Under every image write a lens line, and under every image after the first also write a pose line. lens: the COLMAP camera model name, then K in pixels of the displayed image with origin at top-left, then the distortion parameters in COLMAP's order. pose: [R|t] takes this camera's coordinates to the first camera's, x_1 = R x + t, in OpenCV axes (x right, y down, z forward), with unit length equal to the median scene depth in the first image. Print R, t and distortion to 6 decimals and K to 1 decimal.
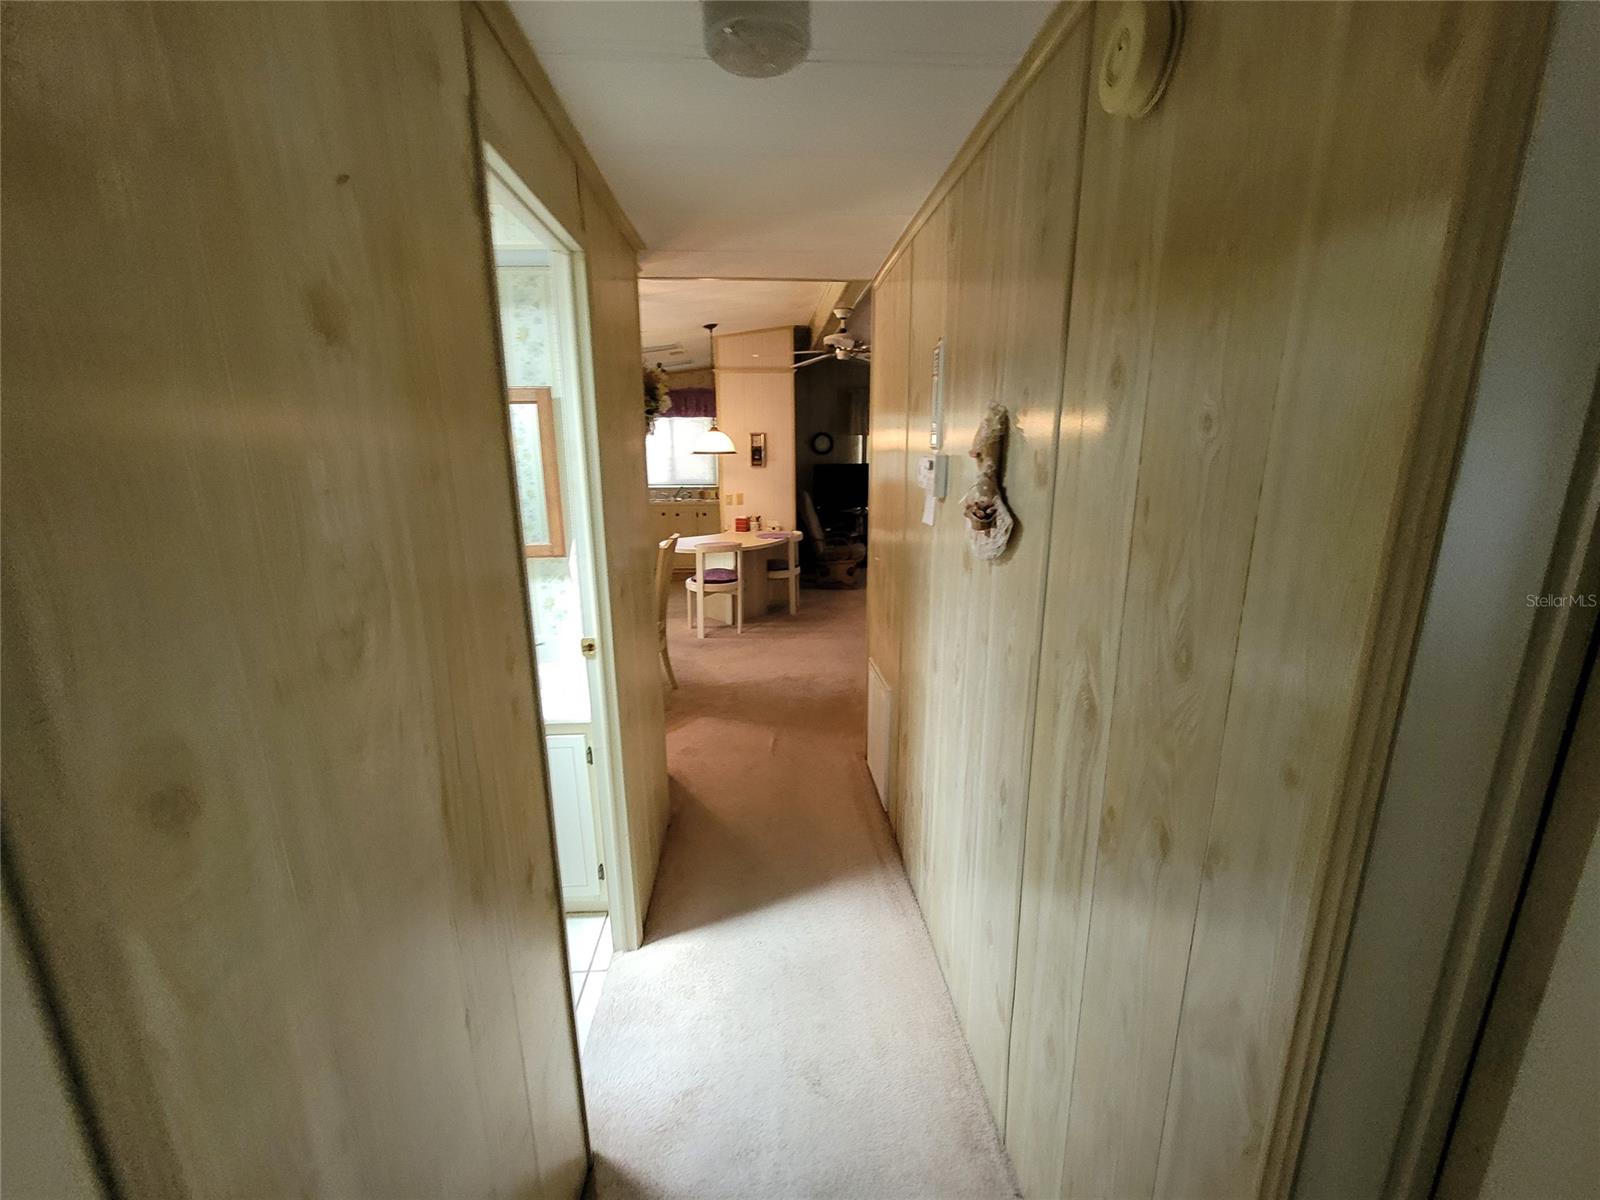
lens RADIAL K [[653.6, 0, 797.3], [0, 653.6, 606.0], [0, 0, 1]] dist [-0.009526, 0.005056]
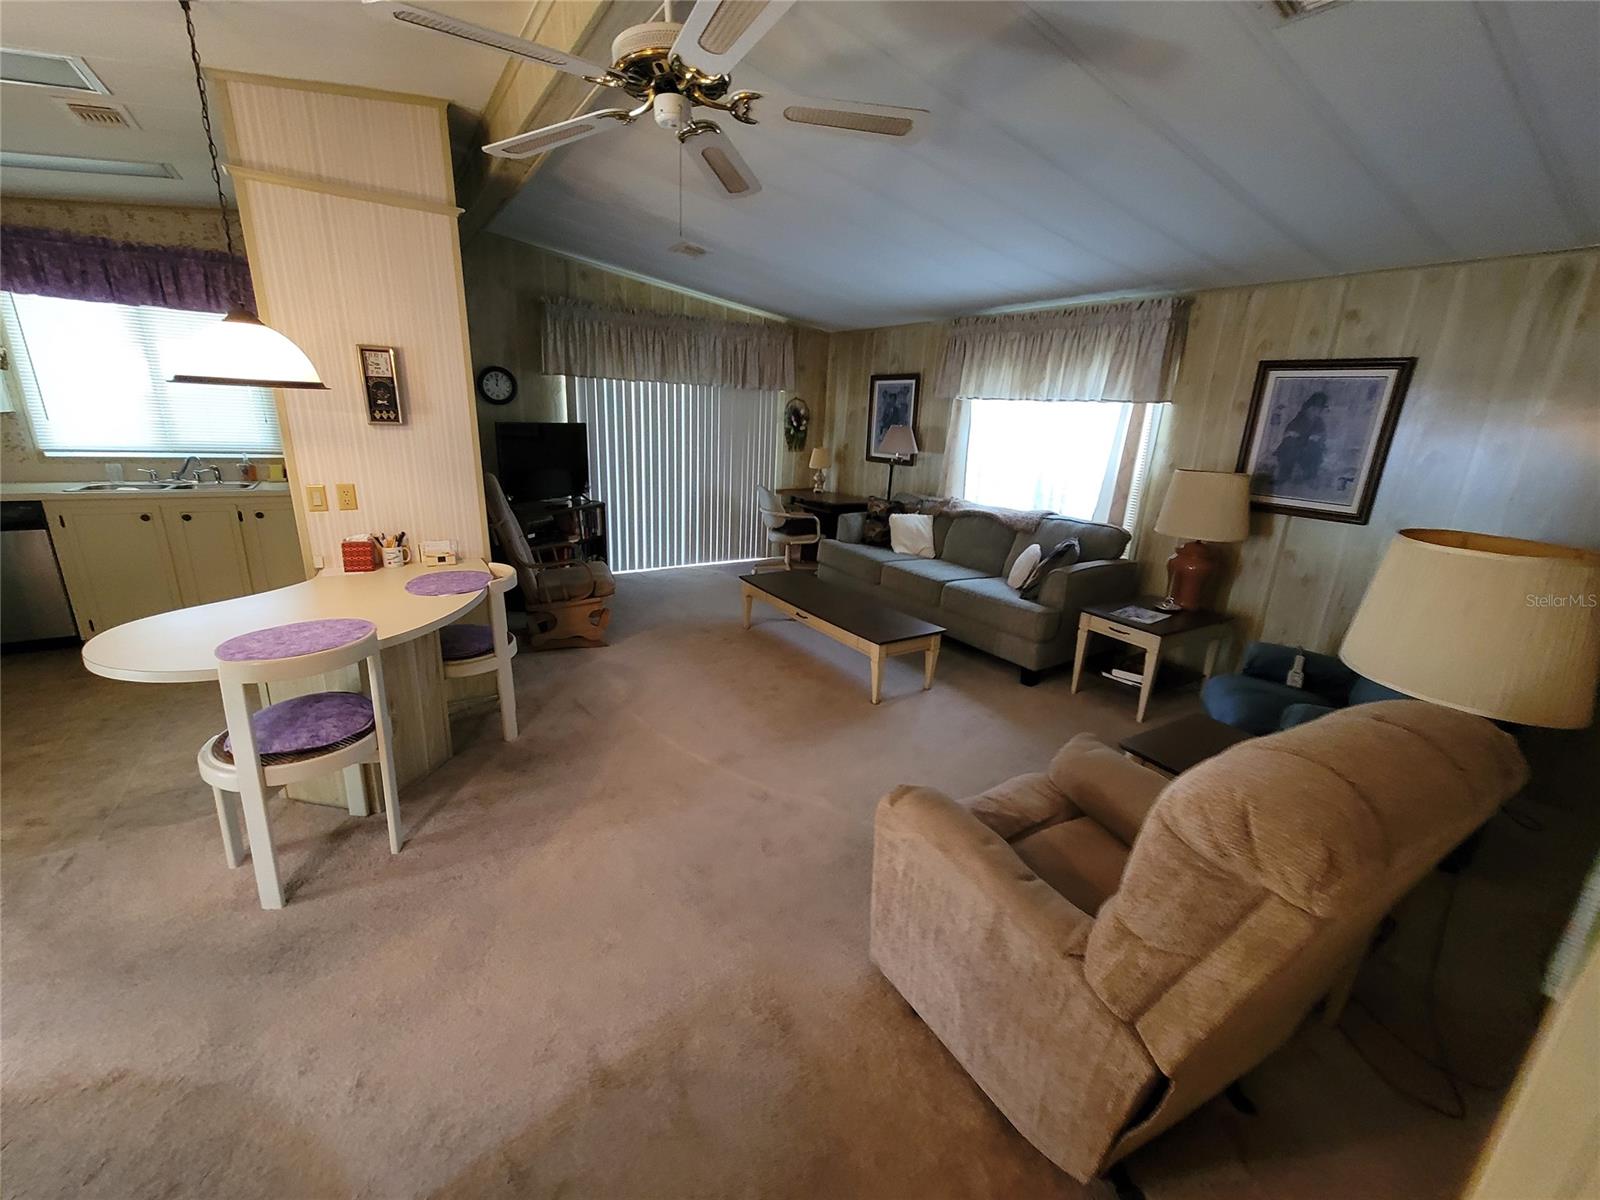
lens RADIAL K [[653.6, 0, 797.3], [0, 653.6, 606.0], [0, 0, 1]] dist [-0.009526, 0.005056]
pose [[0.865661, -0.099247, 0.490694, -0.048954], [0.070872, 0.994576, 0.076132, -0.104090], [-0.495588, -0.031128, 0.868000, 0.475092]]
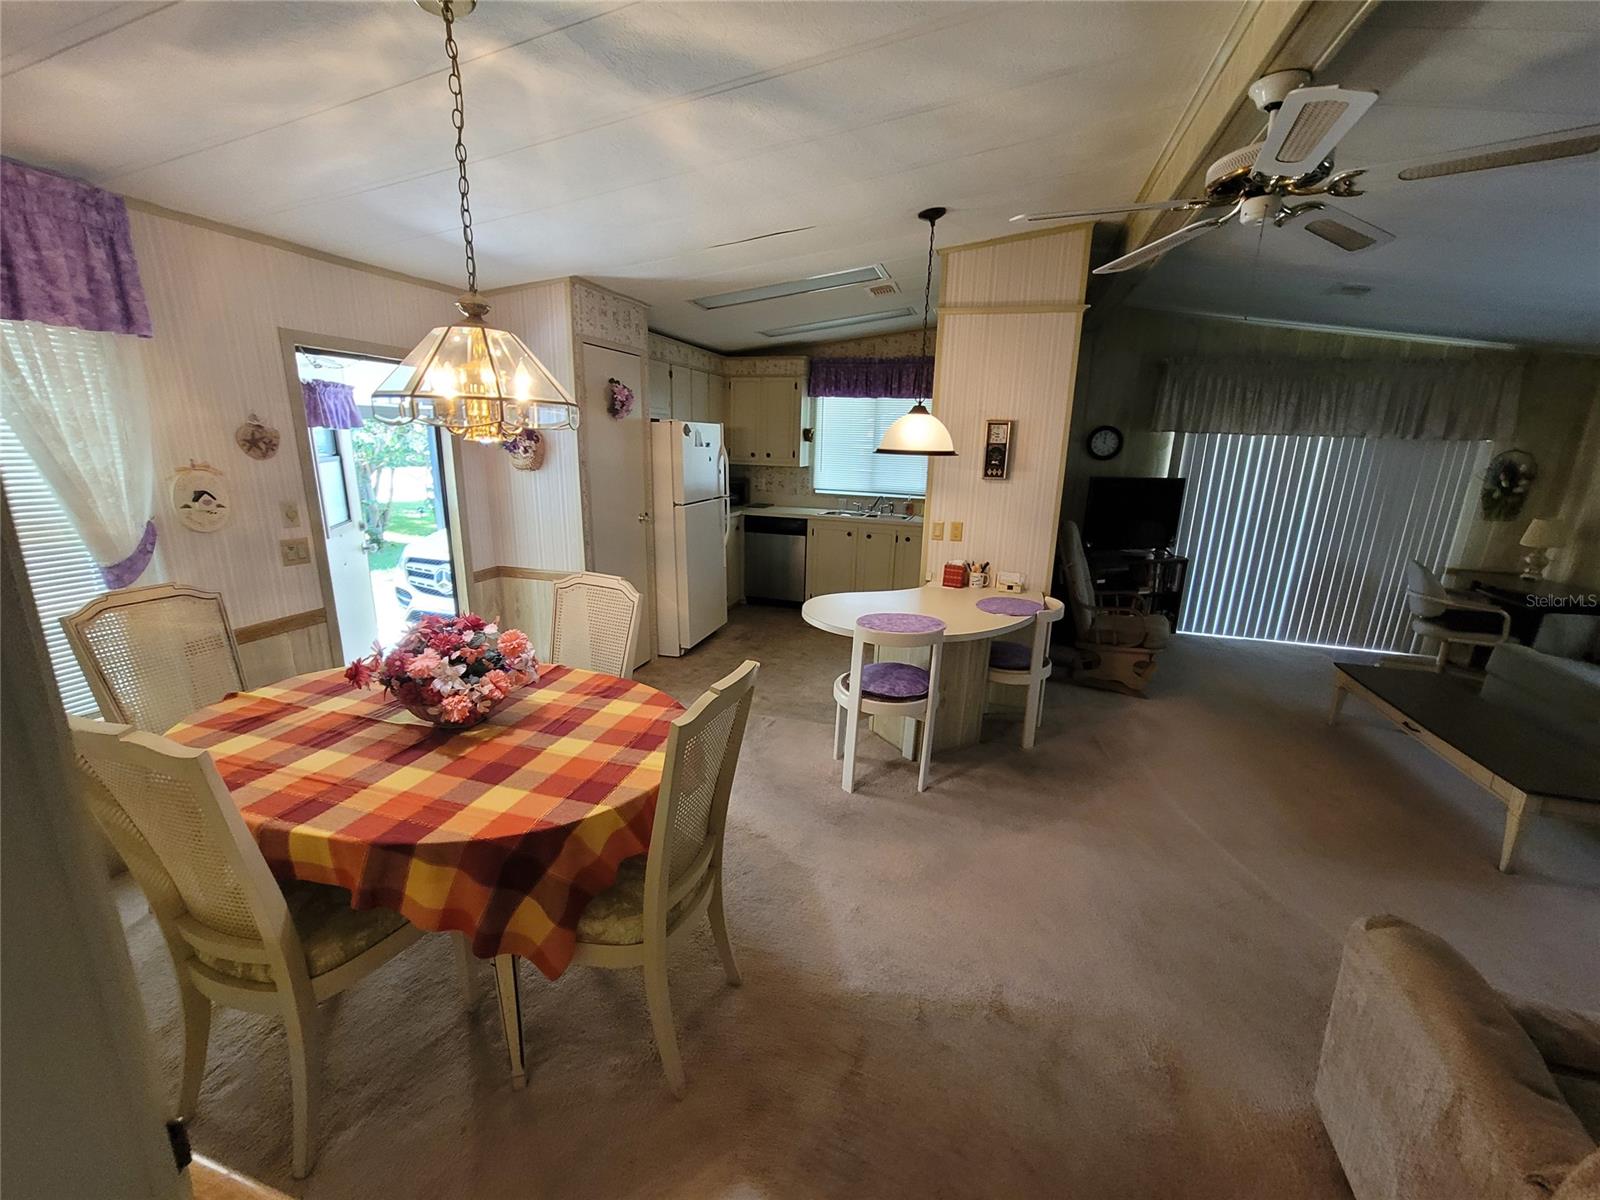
lens RADIAL K [[653.6, 0, 797.3], [0, 653.6, 606.0], [0, 0, 1]] dist [-0.009526, 0.005056]
pose [[0.937399, 0.117795, -0.327730, -0.021881], [-0.115438, 0.992956, 0.026710, -0.097385], [0.328568, 0.012795, 0.944394, 0.402501]]
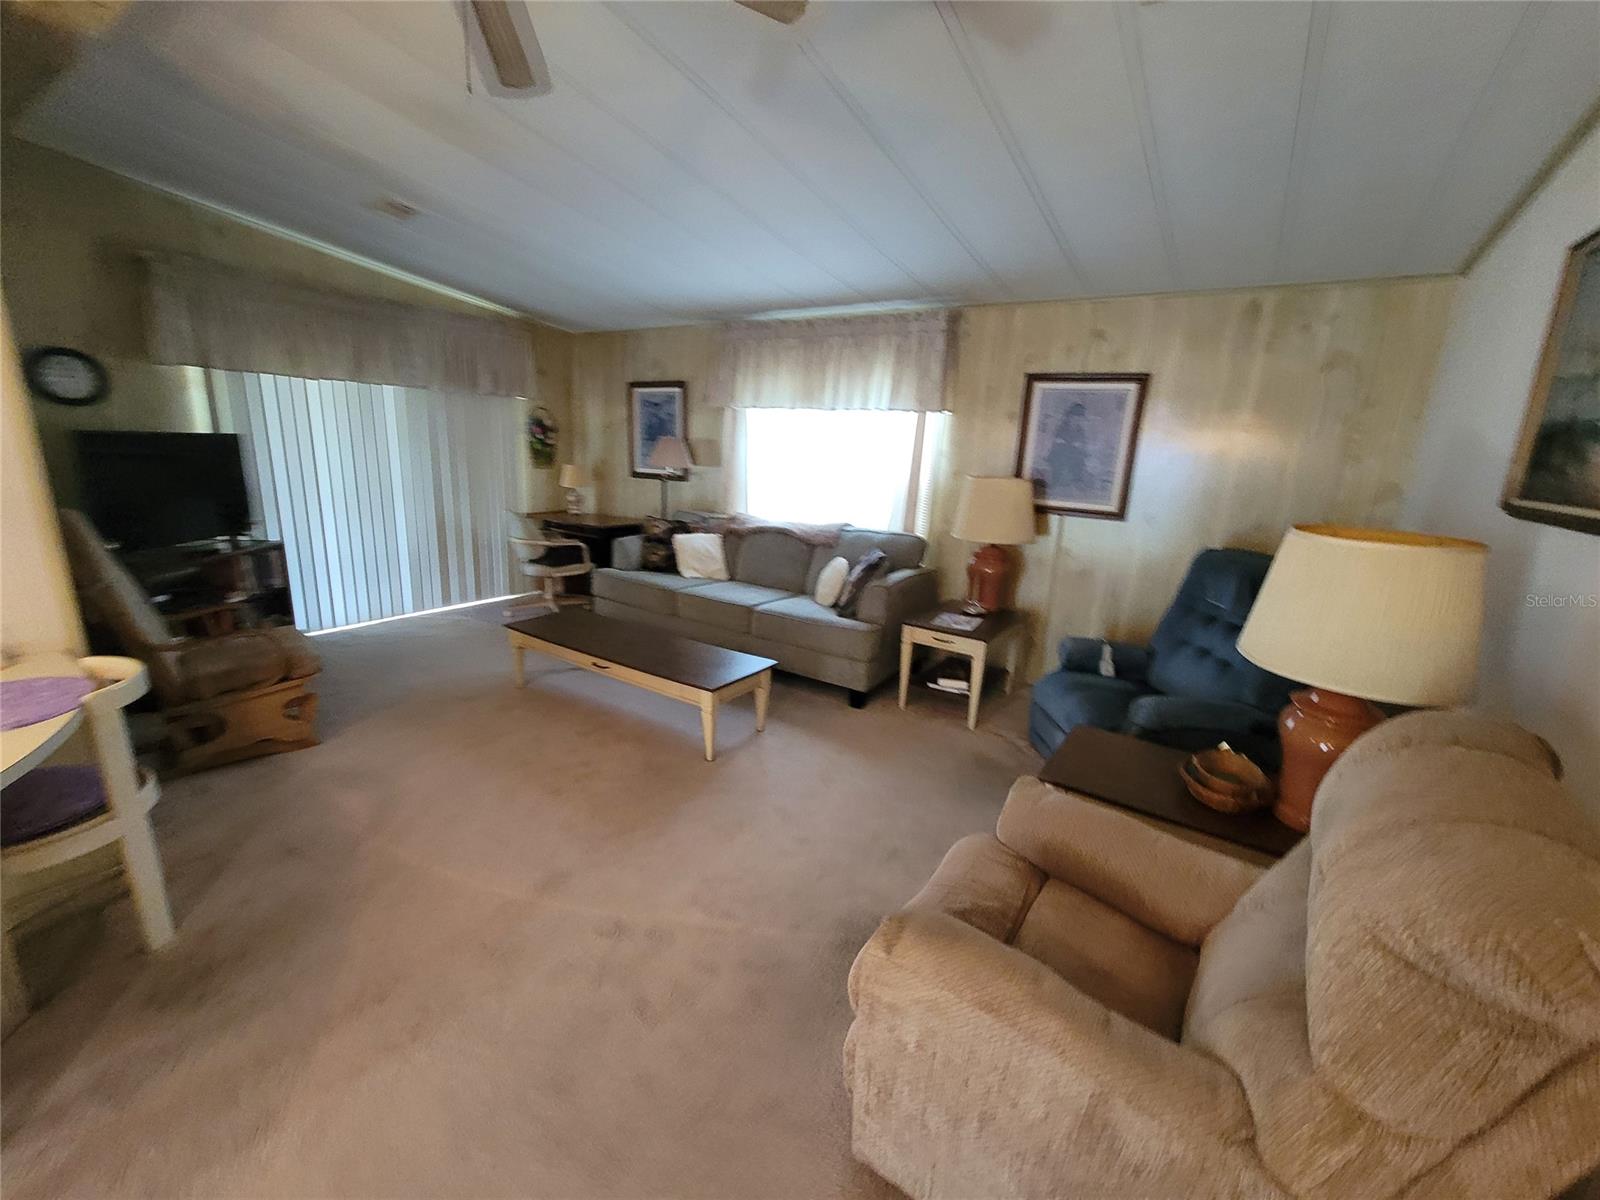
lens RADIAL K [[653.6, 0, 797.3], [0, 653.6, 606.0], [0, 0, 1]] dist [-0.009526, 0.005056]
pose [[0.597394, -0.163505, 0.785103, -0.040106], [0.144986, 0.984883, 0.094790, -0.119138], [-0.788733, 0.057202, 0.612069, 0.578311]]
